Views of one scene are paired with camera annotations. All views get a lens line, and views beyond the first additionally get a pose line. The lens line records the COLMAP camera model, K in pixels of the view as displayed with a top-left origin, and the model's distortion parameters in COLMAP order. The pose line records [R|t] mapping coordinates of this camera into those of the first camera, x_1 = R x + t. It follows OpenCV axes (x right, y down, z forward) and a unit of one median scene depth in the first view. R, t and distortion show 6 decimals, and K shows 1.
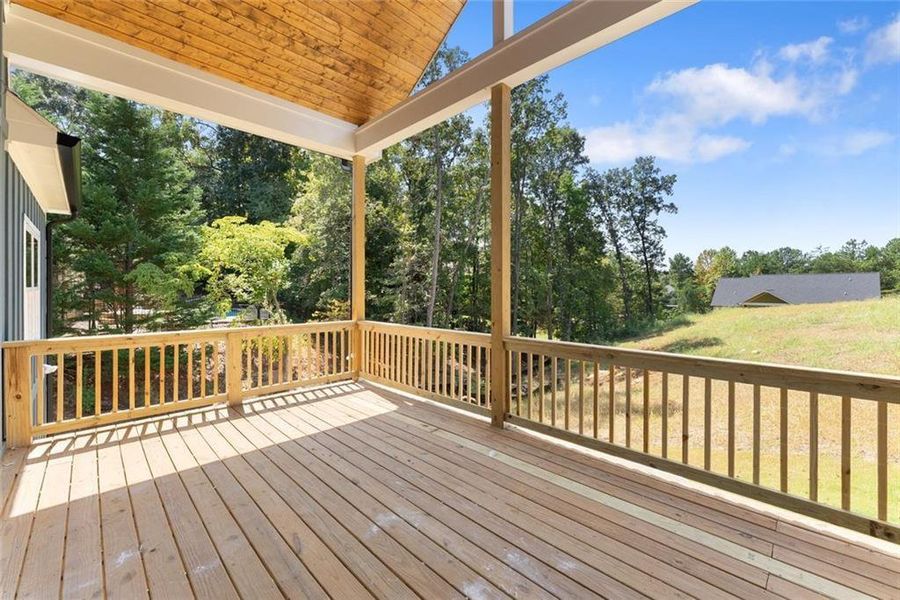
lens RADIAL K [[371.5, 0, 450.2], [0, 371.5, 288.5], [0, 0, 1]] dist [-0.000607, -0.000069]
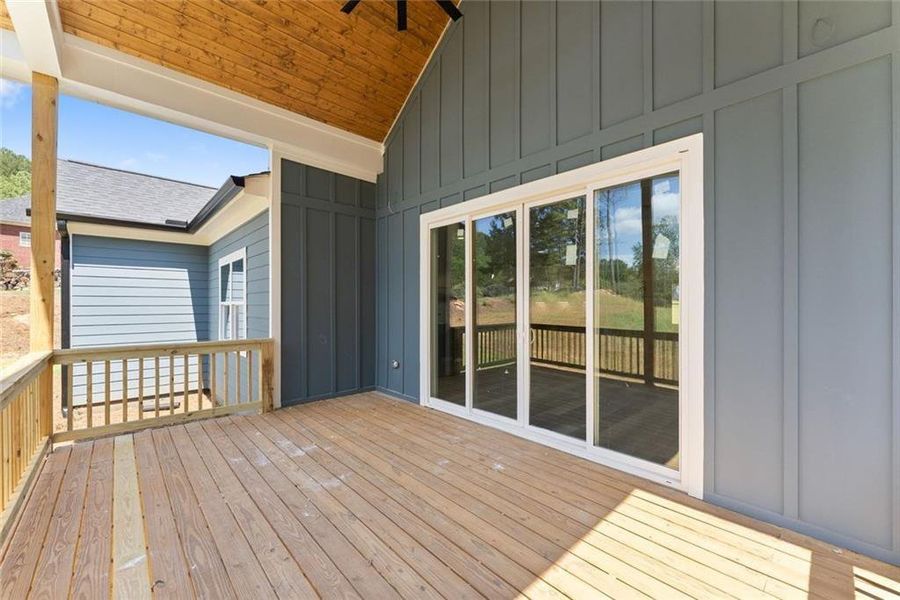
lens RADIAL K [[363.3, 0, 453.8], [0, 363.3, 303.1], [0, 0, 1]] dist [-0.001631, -0.000121]
pose [[-0.999531, -0.002854, 0.030486, -0.587173], [-0.002834, 0.999996, 0.000718, 0.004881], [-0.030487, 0.000631, -0.999535, 2.092209]]
